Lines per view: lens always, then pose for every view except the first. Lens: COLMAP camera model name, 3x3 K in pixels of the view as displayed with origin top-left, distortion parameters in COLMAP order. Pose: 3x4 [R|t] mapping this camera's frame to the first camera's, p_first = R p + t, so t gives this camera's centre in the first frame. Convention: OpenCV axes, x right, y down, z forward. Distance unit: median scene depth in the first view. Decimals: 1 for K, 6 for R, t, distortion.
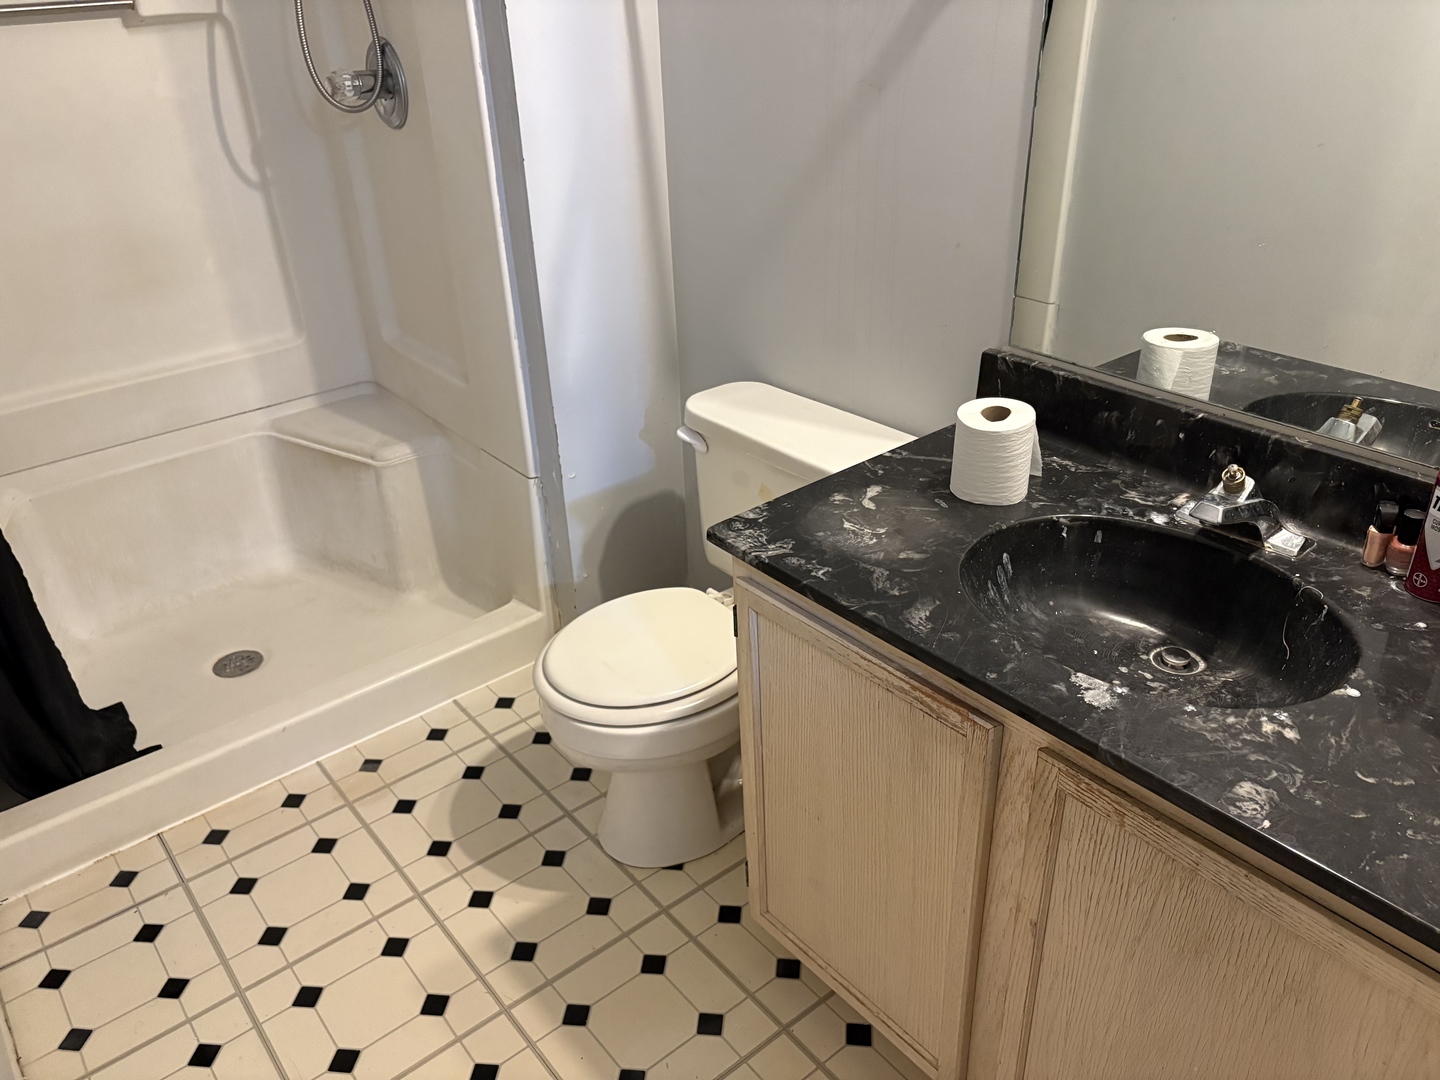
lens RADIAL K [[1090.9, 0, 721.9], [0, 1090.9, 547.4], [0, 0, 1]] dist [0.032664, -0.039790]
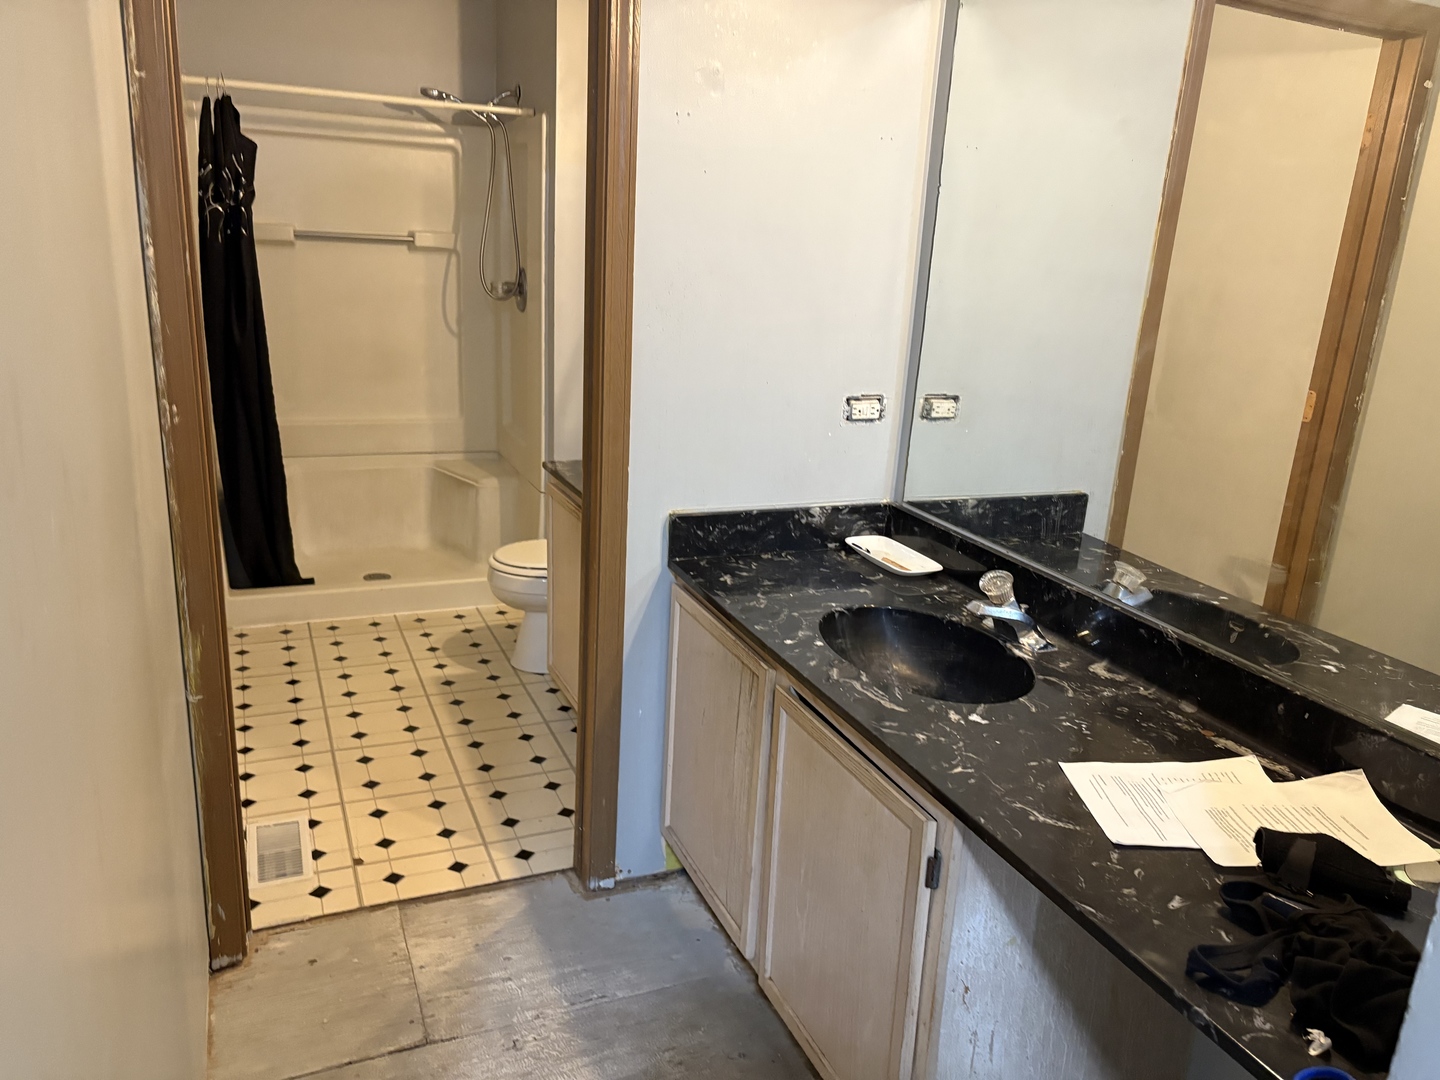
lens RADIAL K [[1090.9, 0, 721.9], [0, 1090.9, 547.4], [0, 0, 1]] dist [0.032664, -0.039790]
pose [[0.958731, 0.151951, -0.240305, 0.651843], [-0.203651, 0.956805, -0.207484, 0.395236], [0.198398, 0.247860, 0.948264, -0.746518]]
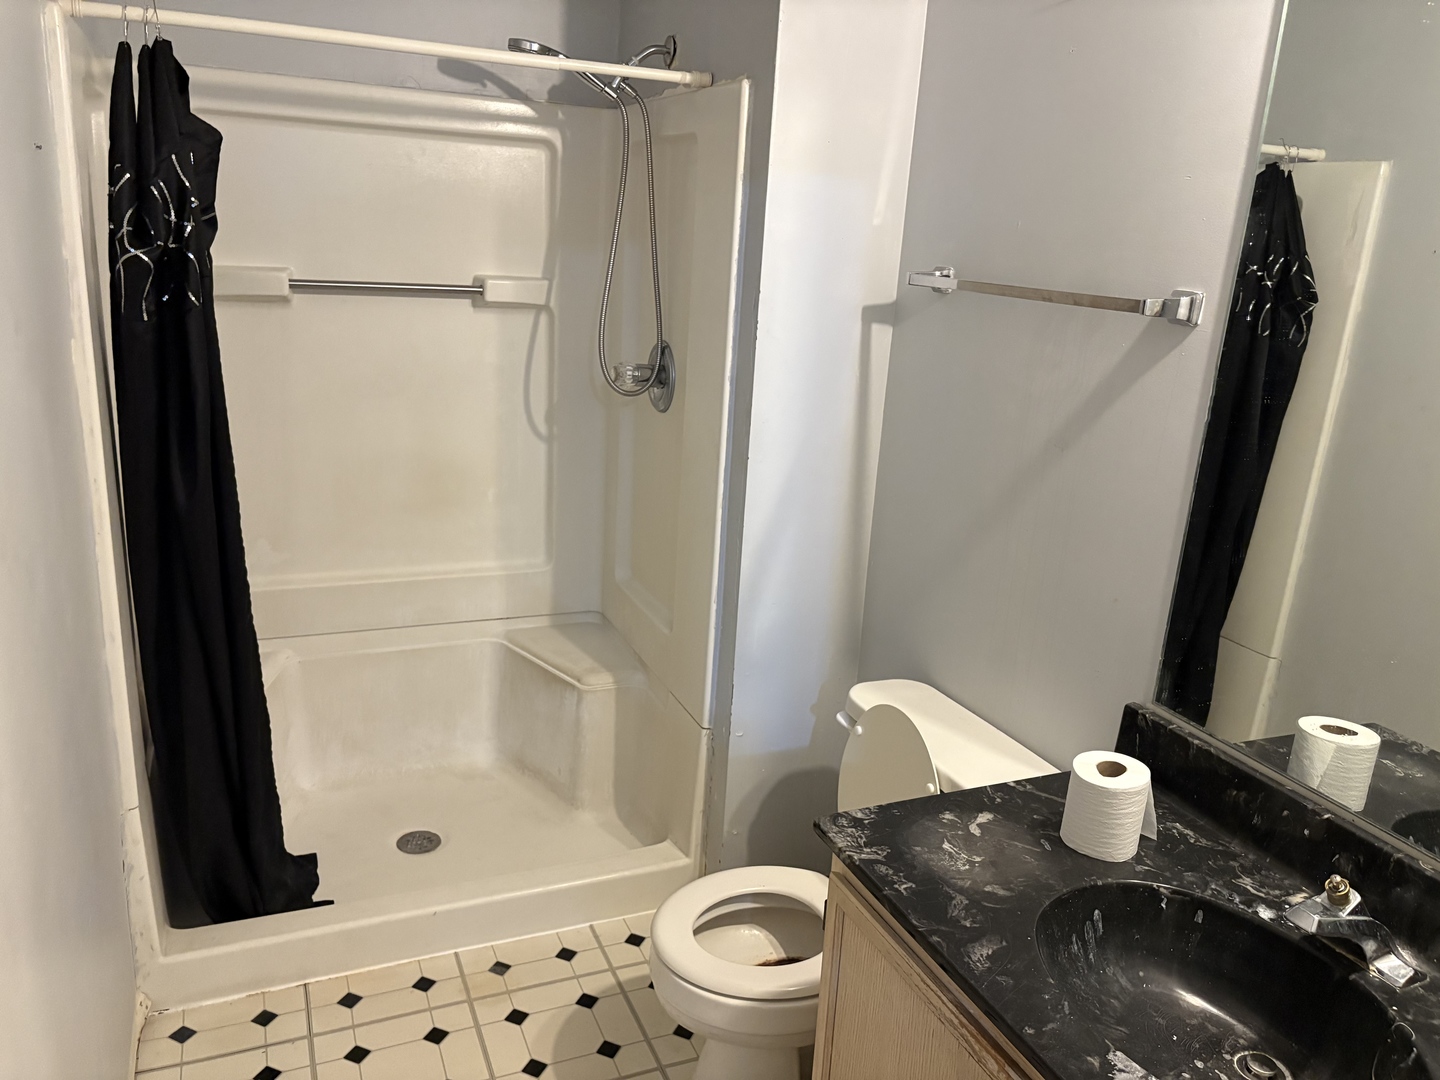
lens RADIAL K [[1090.9, 0, 721.9], [0, 1090.9, 547.4], [0, 0, 1]] dist [0.032664, -0.039790]
pose [[0.957764, 0.164663, -0.235741, 0.074231], [-0.214031, 0.955712, -0.202006, -0.024139], [0.192037, 0.243930, 0.950589, -0.071594]]
